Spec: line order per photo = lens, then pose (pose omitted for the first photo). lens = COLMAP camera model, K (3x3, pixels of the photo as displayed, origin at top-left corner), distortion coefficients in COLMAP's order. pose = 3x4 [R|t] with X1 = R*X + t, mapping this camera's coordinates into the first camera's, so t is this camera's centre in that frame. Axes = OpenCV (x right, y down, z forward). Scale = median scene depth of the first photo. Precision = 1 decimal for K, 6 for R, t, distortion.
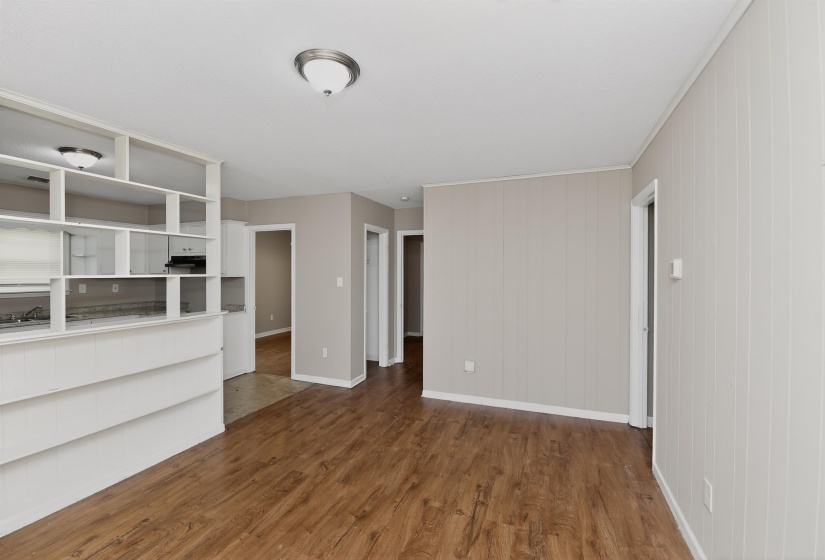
lens RADIAL K [[349.3, 0, 416.3], [0, 349.3, 268.6], [0, 0, 1]] dist [0.001111, 0.000355]
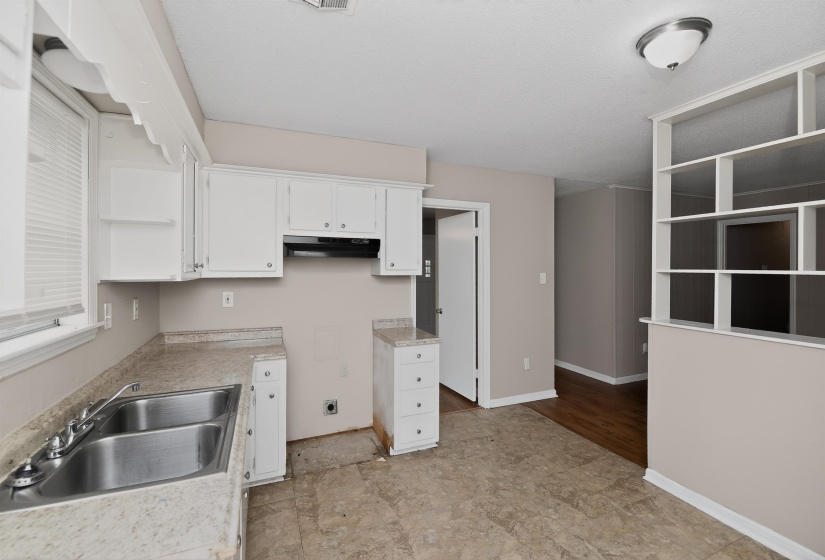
lens RADIAL K [[365.4, 0, 409.3], [0, 365.4, 268.6], [0, 0, 1]] dist [-0.004744, -0.001022]
pose [[0.727639, -0.000662, 0.685960, -1.190513], [-0.008960, 0.999905, 0.010469, 0.007442], [-0.685902, -0.013764, 0.727564, 0.631521]]
